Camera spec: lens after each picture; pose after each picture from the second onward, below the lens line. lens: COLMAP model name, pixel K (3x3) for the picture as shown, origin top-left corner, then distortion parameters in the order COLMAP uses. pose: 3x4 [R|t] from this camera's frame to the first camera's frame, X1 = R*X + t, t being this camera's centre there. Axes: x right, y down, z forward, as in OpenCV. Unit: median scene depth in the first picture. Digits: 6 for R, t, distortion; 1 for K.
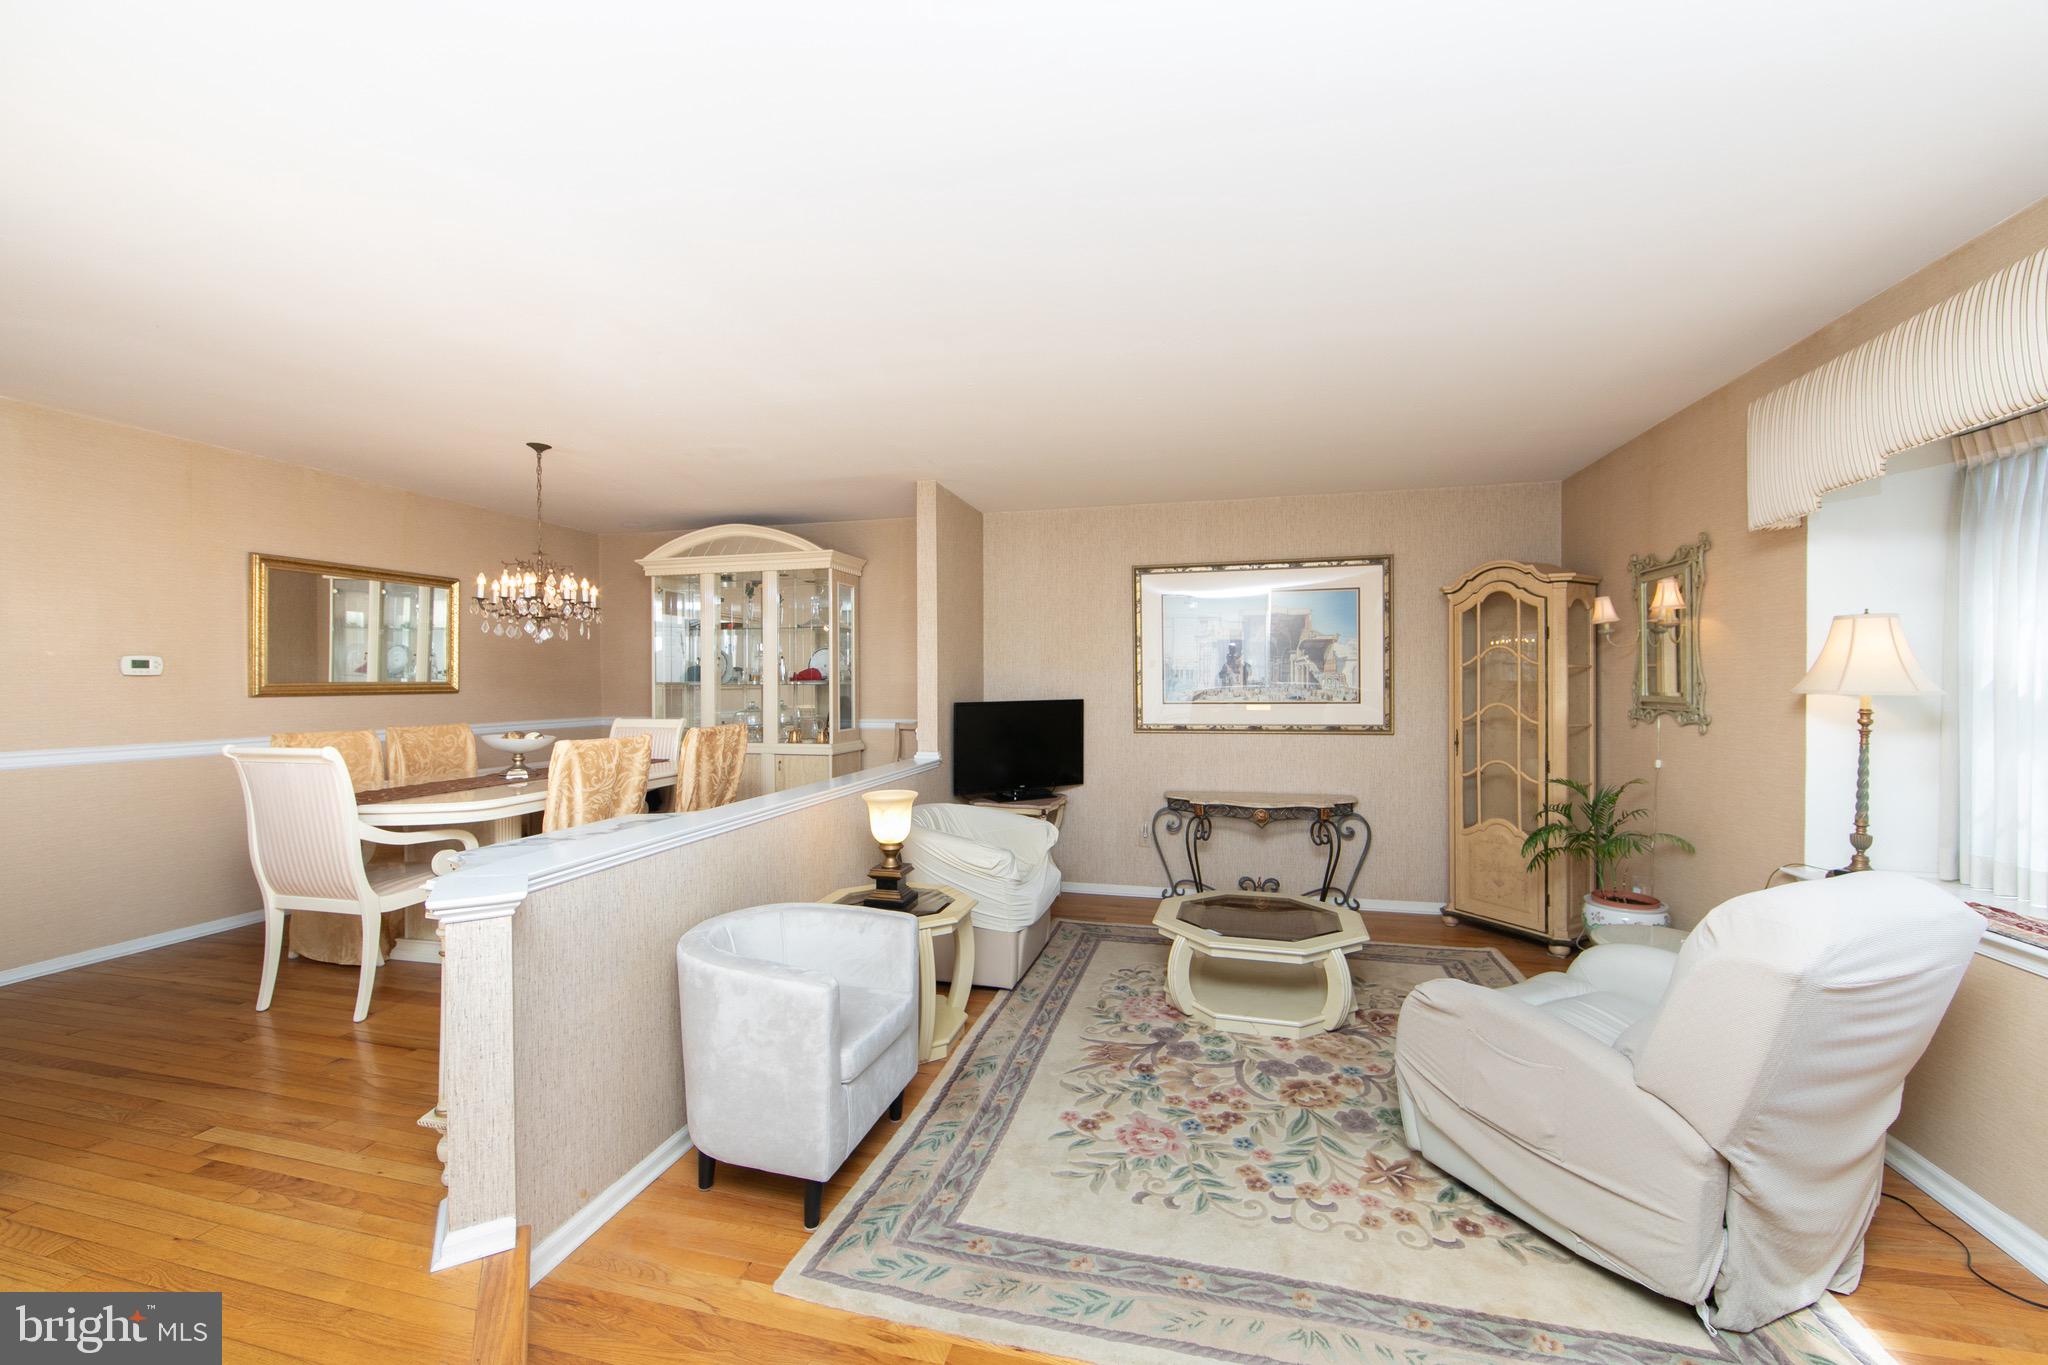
lens RADIAL K [[827.2, 0, 1040.2], [0, 827.2, 678.6], [0, 0, 1]] dist [0.002874, -0.000747]
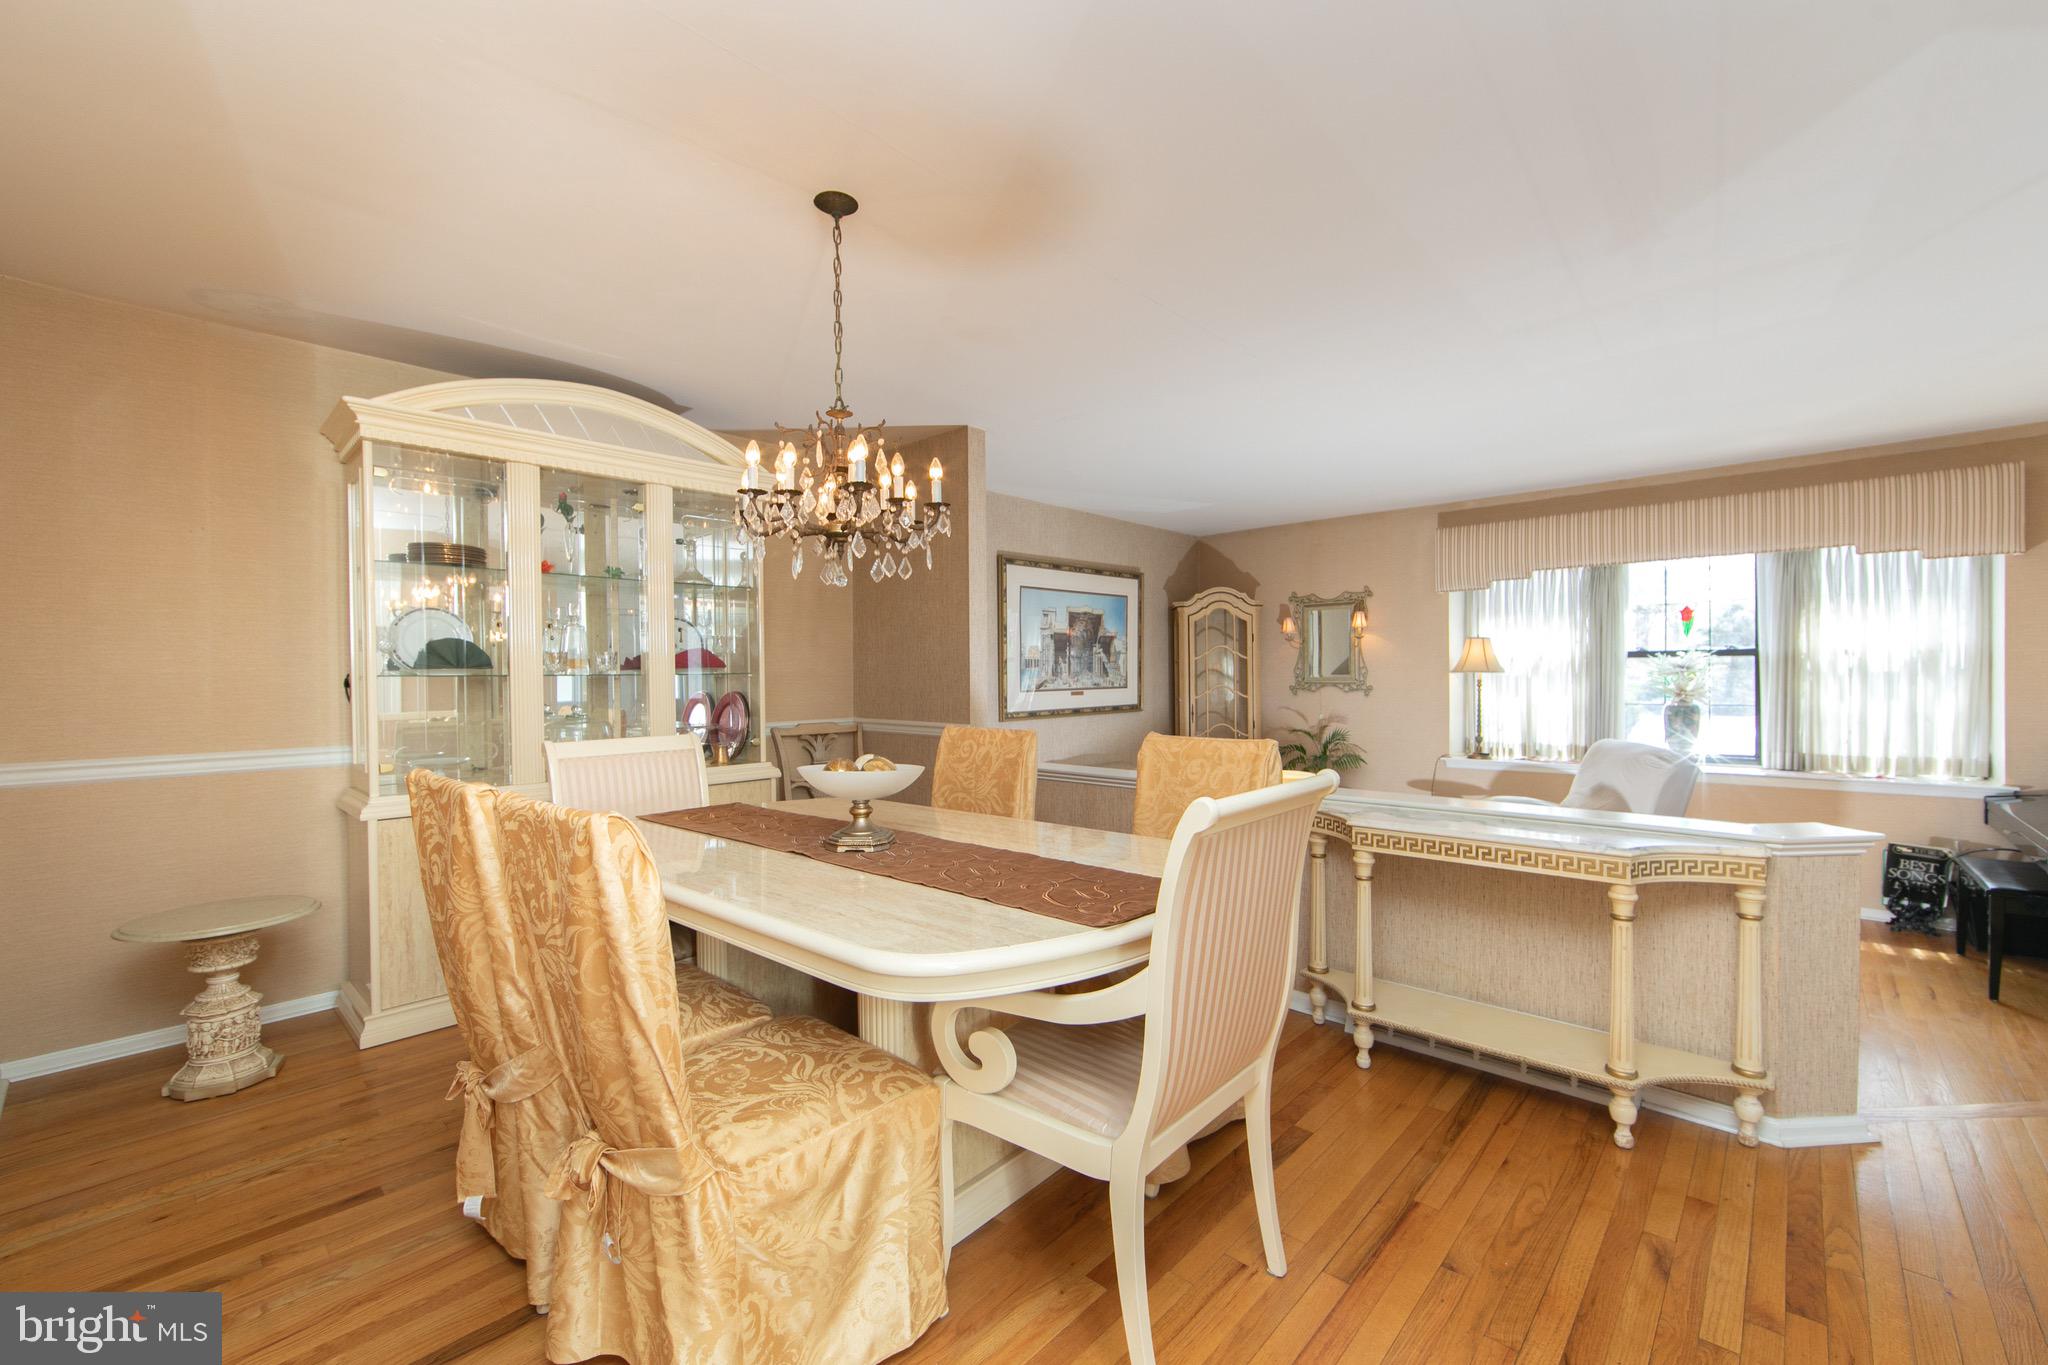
lens RADIAL K [[827.2, 0, 1039.8], [0, 827.2, 710.3], [0, 0, 1]] dist [0.002874, -0.000747]
pose [[0.487418, -0.040697, 0.872220, -1.180308], [0.011518, 0.999126, 0.040181, 0.018215], [-0.873093, -0.009539, 0.487461, 0.751623]]
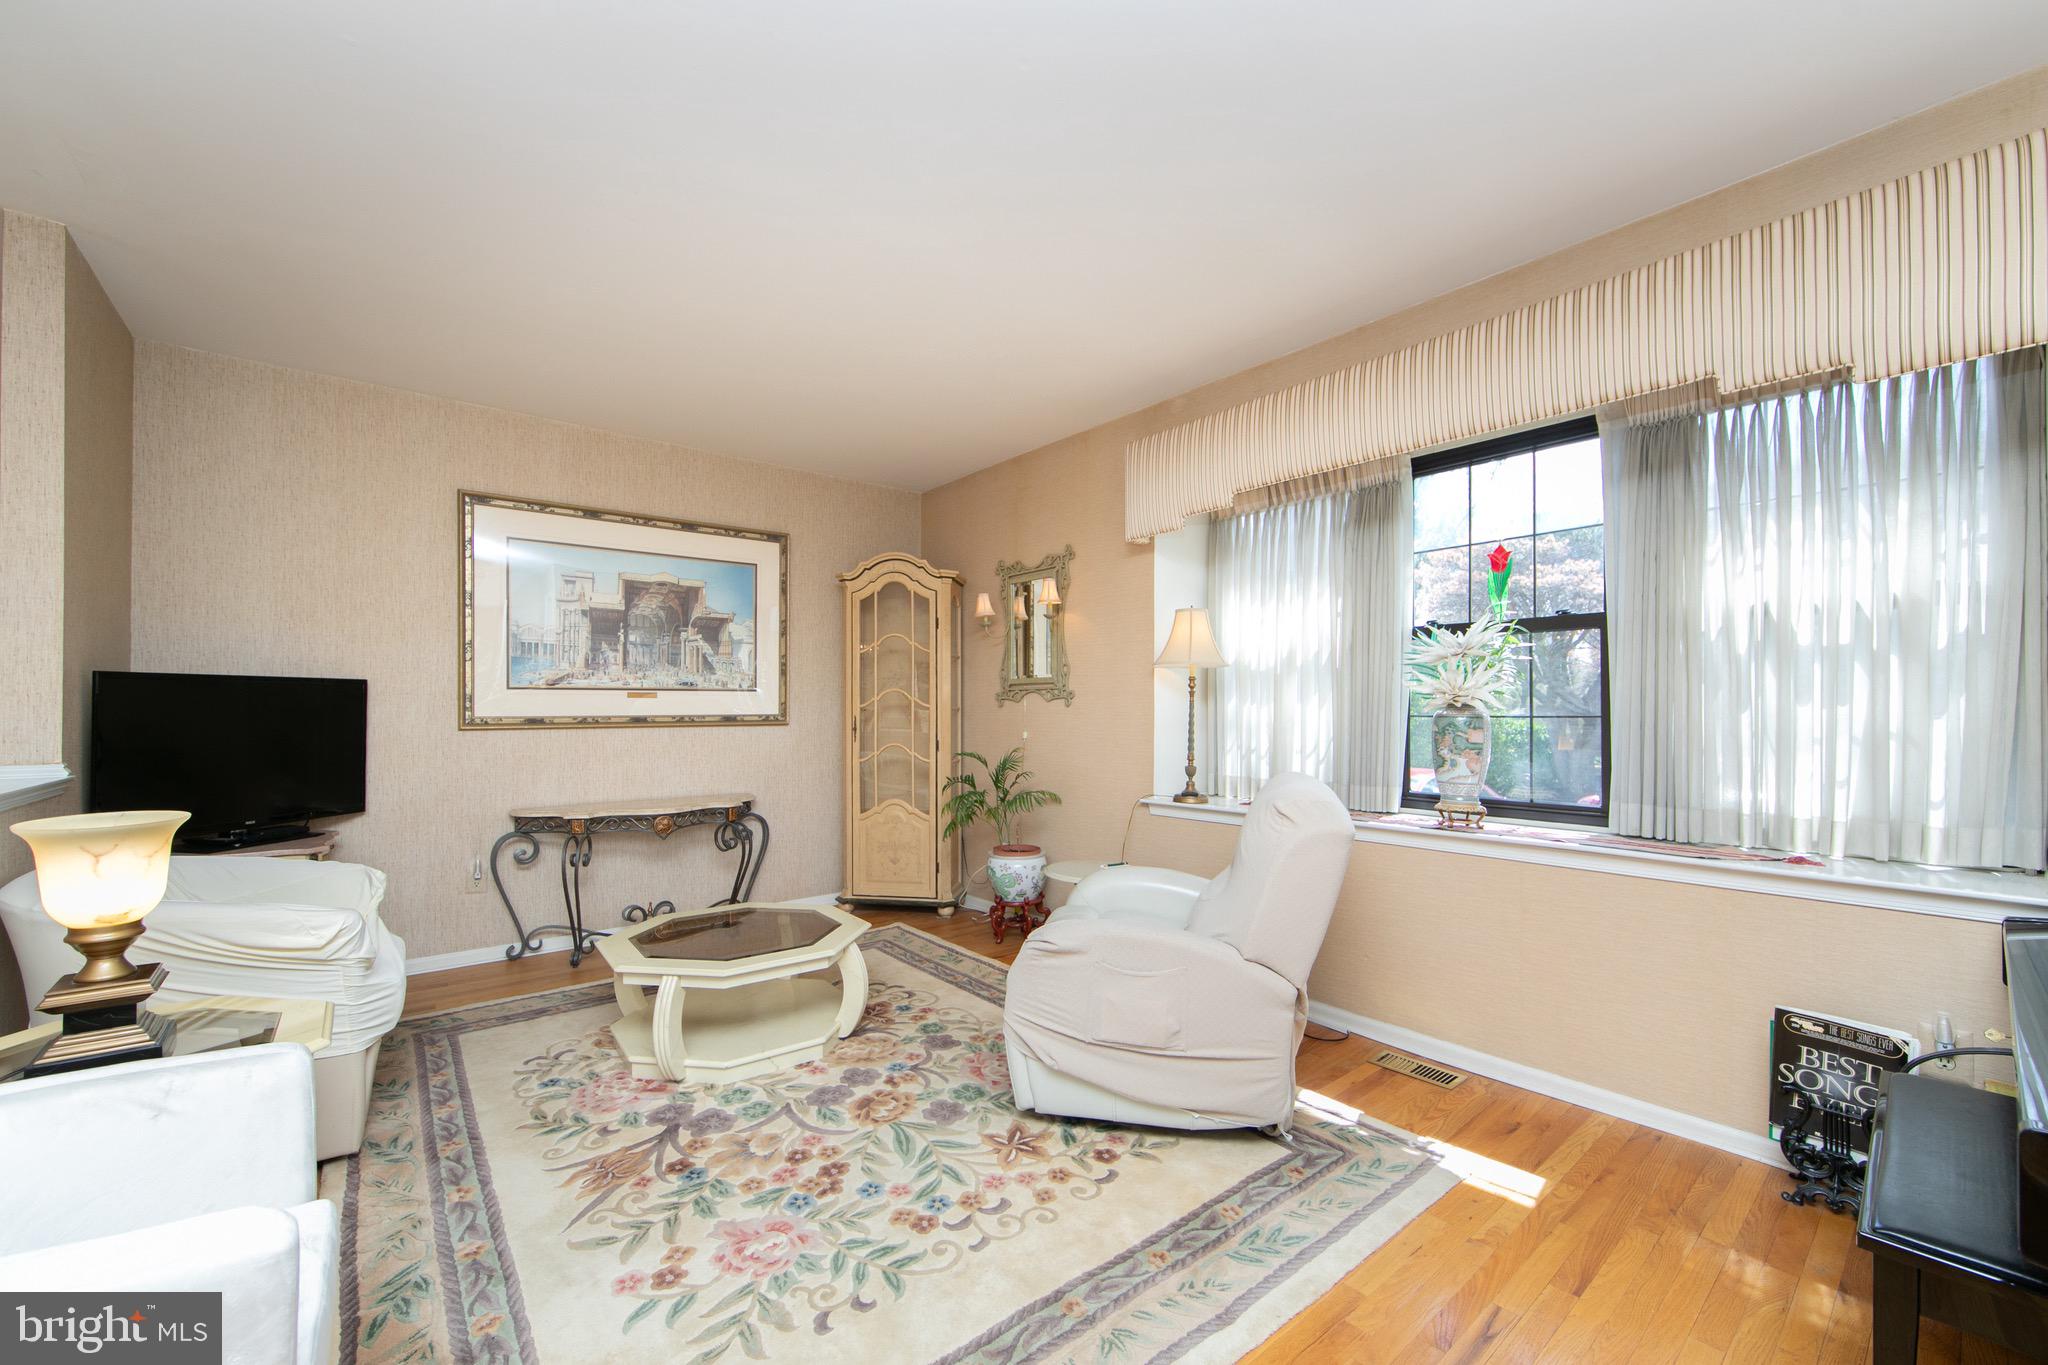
lens RADIAL K [[827.2, 0, 1043.5], [0, 827.2, 700.7], [0, 0, 1]] dist [0.002874, -0.000747]
pose [[0.595837, 0.009500, 0.803049, -0.237031], [0.001279, 0.999918, -0.012778, 0.079251], [-0.803104, 0.008641, 0.595776, 0.305529]]
